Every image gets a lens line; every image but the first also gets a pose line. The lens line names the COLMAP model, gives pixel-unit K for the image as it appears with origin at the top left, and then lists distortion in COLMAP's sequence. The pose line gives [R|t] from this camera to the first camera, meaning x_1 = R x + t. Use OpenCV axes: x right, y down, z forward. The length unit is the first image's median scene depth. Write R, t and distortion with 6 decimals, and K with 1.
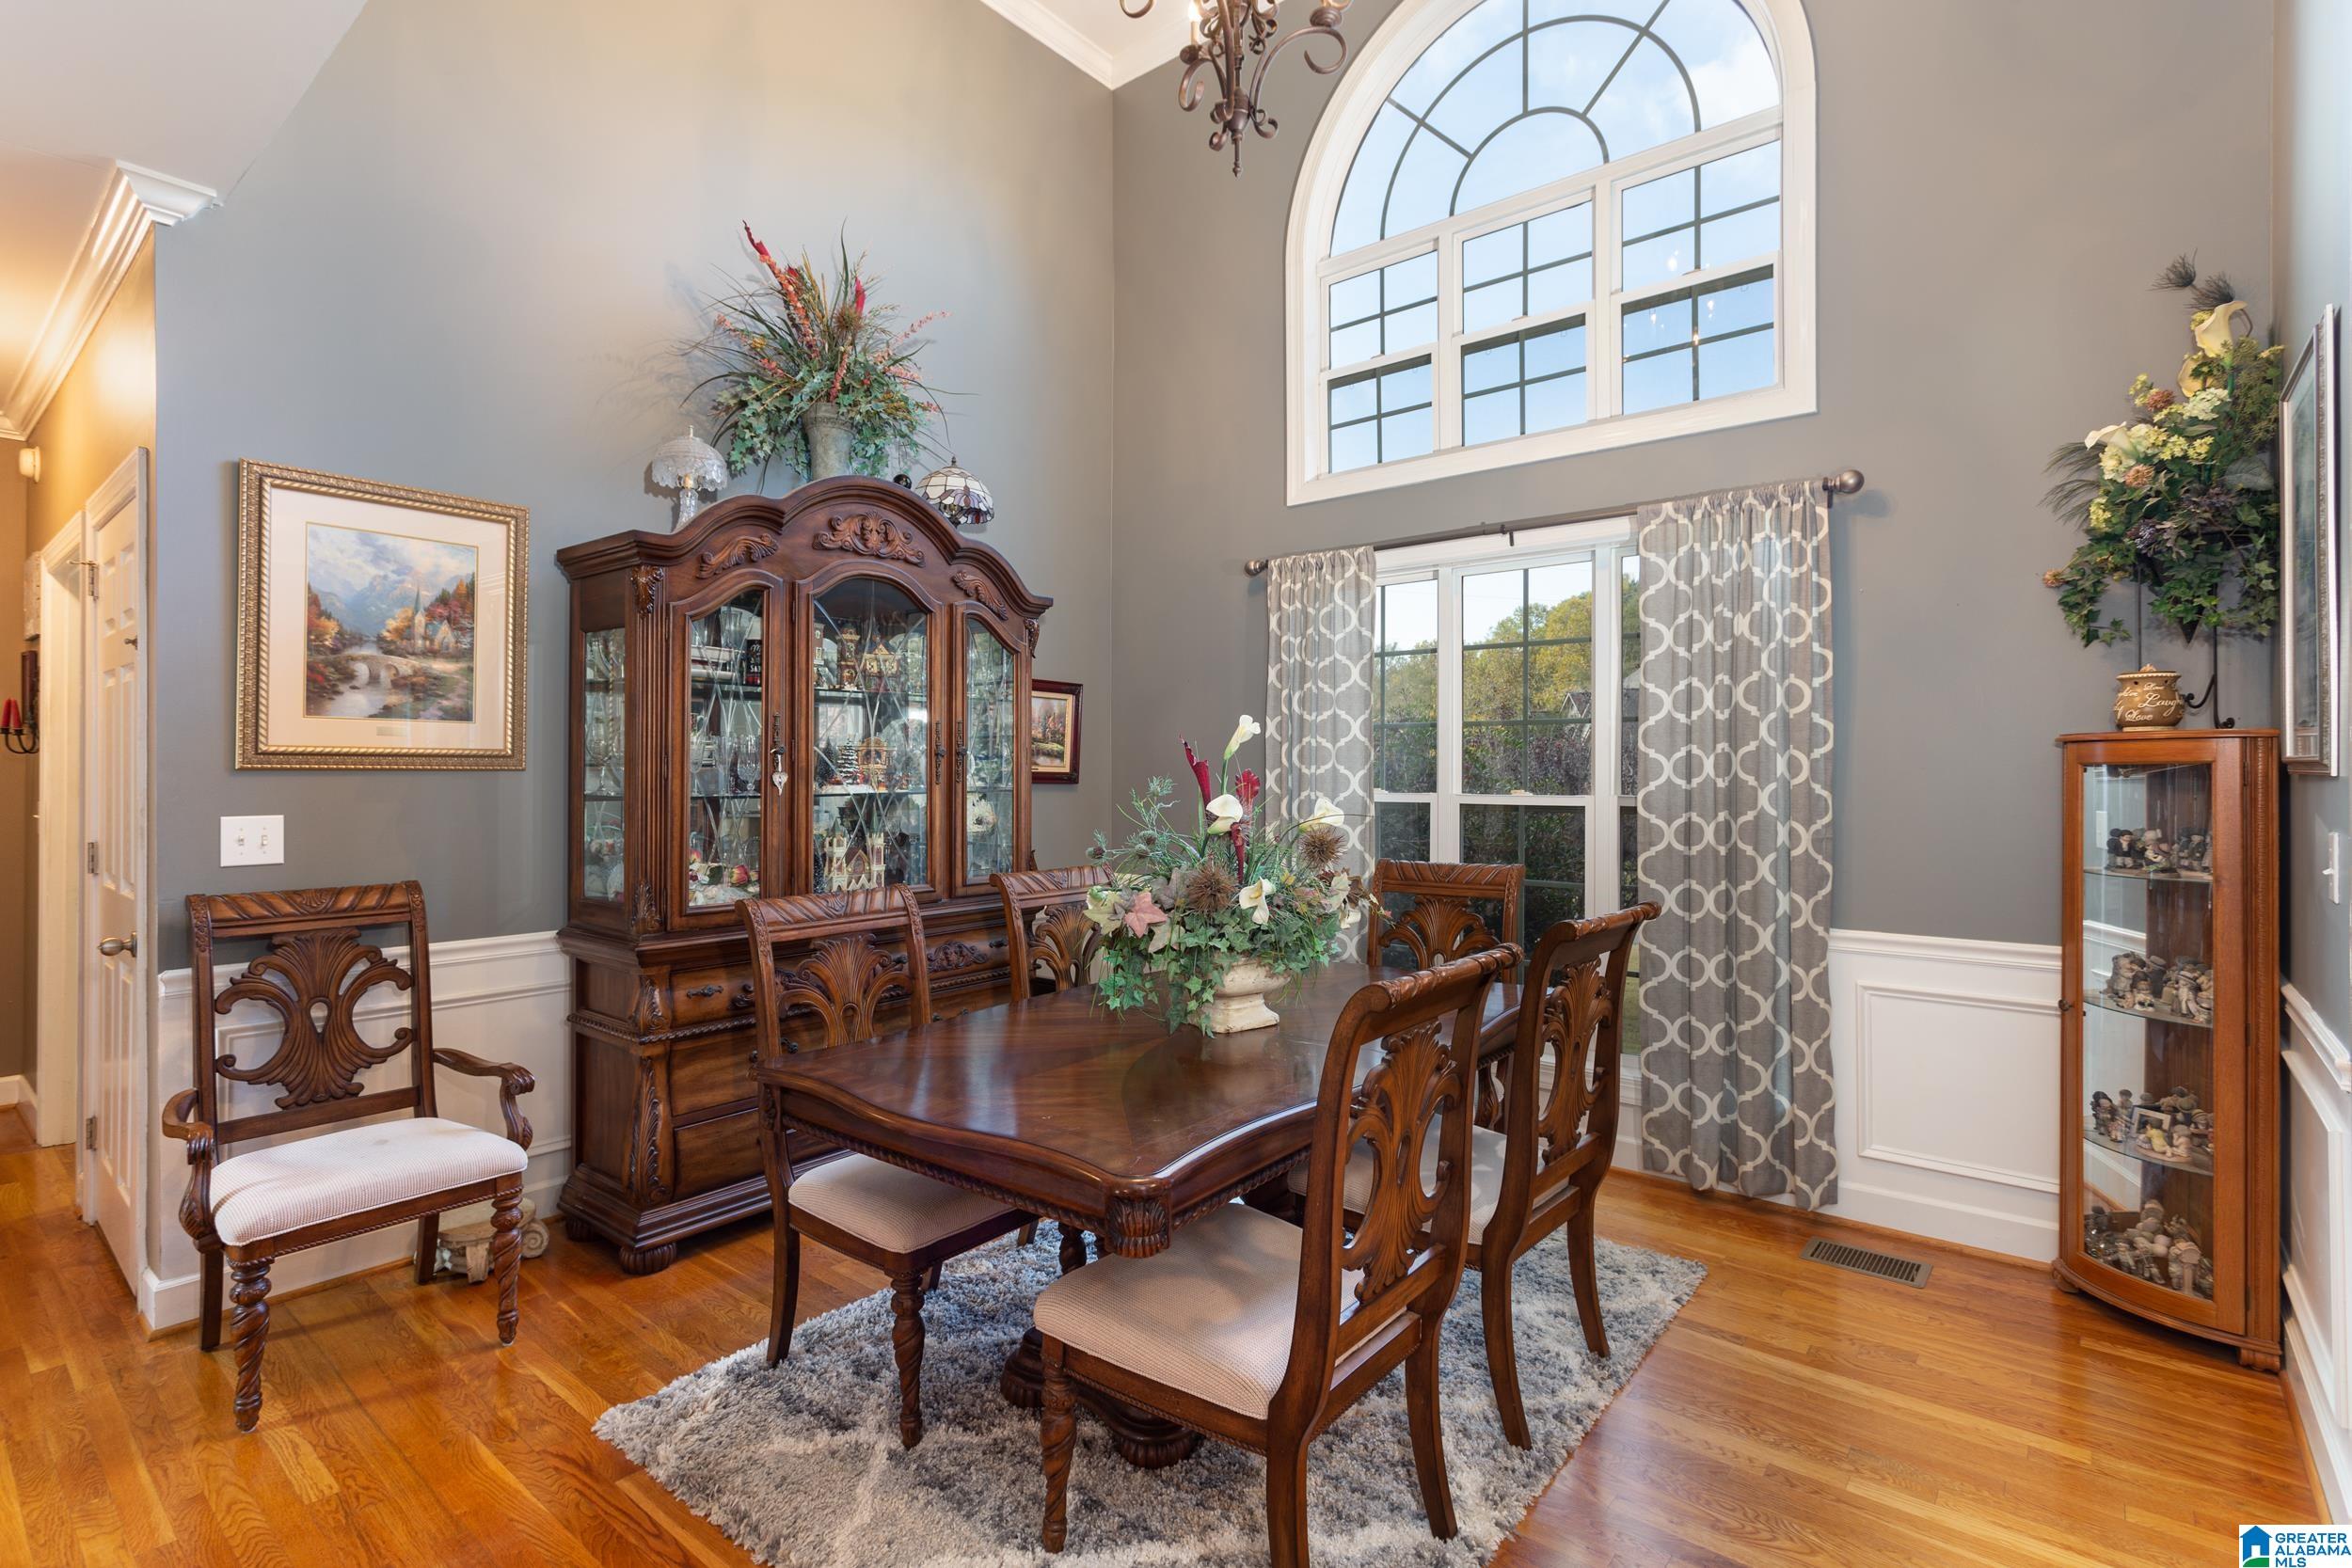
lens RADIAL K [[1132.1, 0, 1182.8], [0, 1132.1, 772.8], [0, 0, 1]] dist [-0.003285, -0.000870]
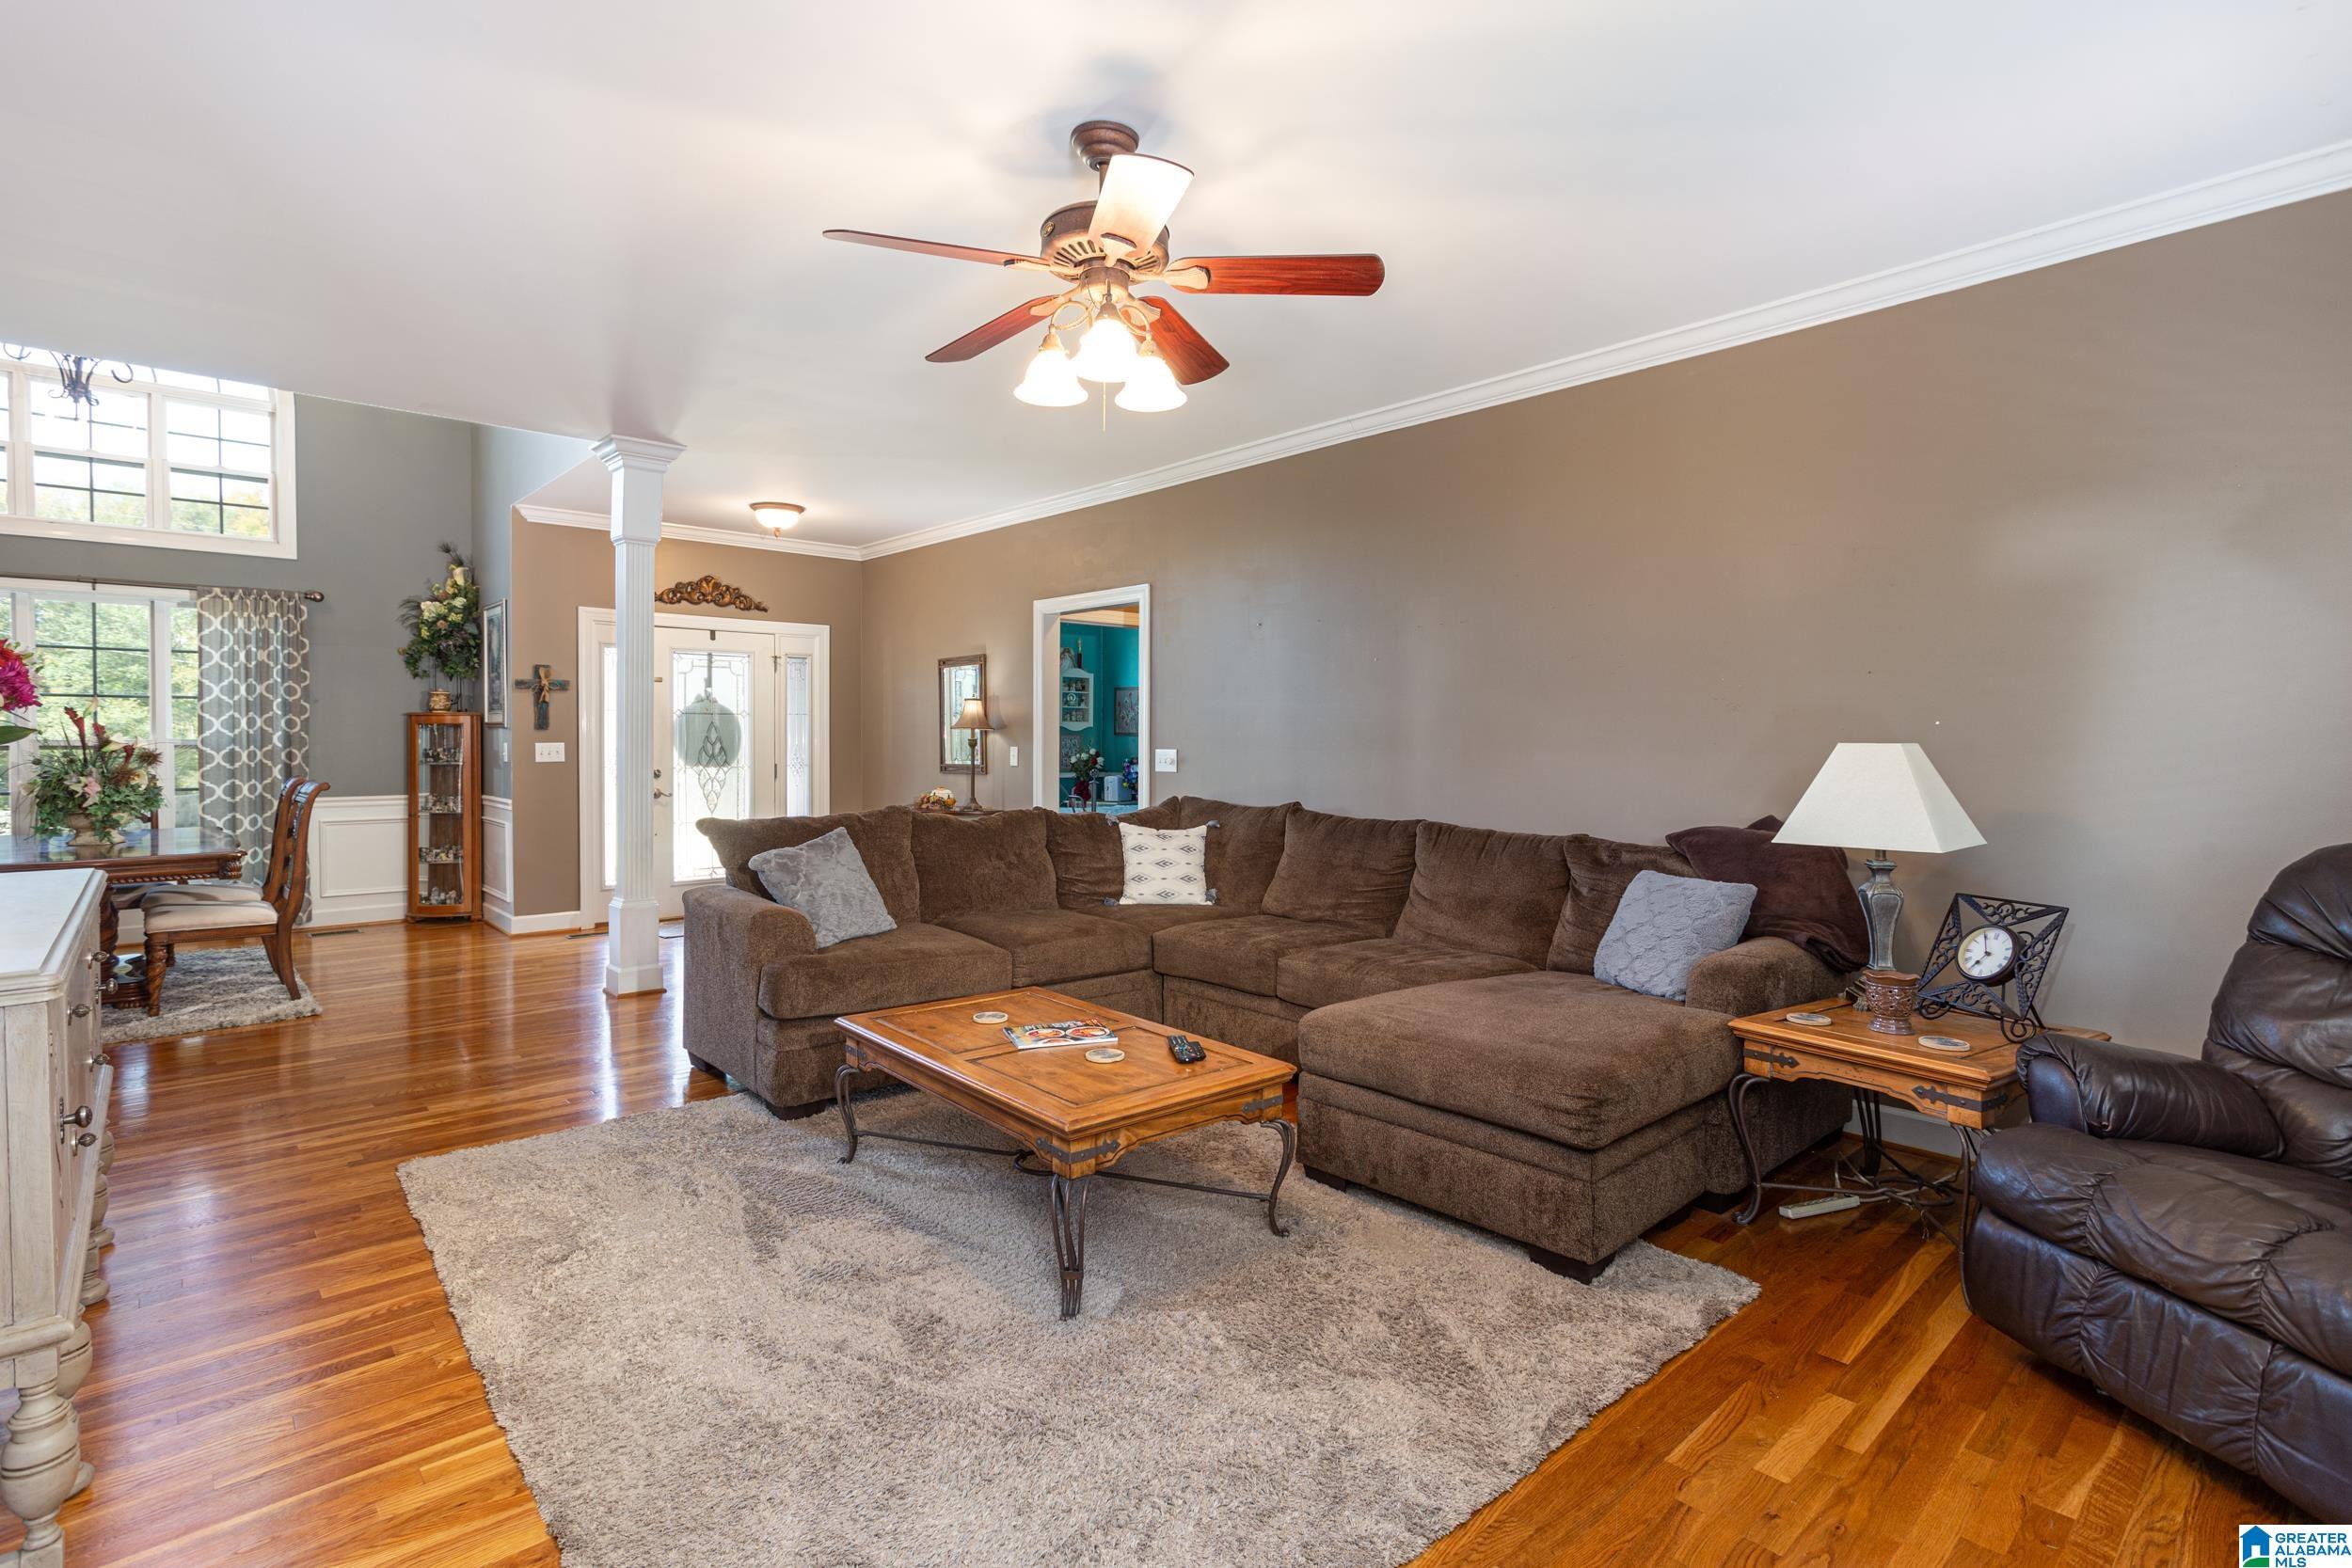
lens RADIAL K [[1099.4, 0, 1114.6], [0, 1099.4, 752.6], [0, 0, 1]] dist [-0.001099, -0.000158]
pose [[0.172566, -0.016561, 0.984859, -1.439910], [-0.003189, 0.999844, 0.017372, 0.009038], [-0.984993, -0.006139, 0.172487, -1.045023]]
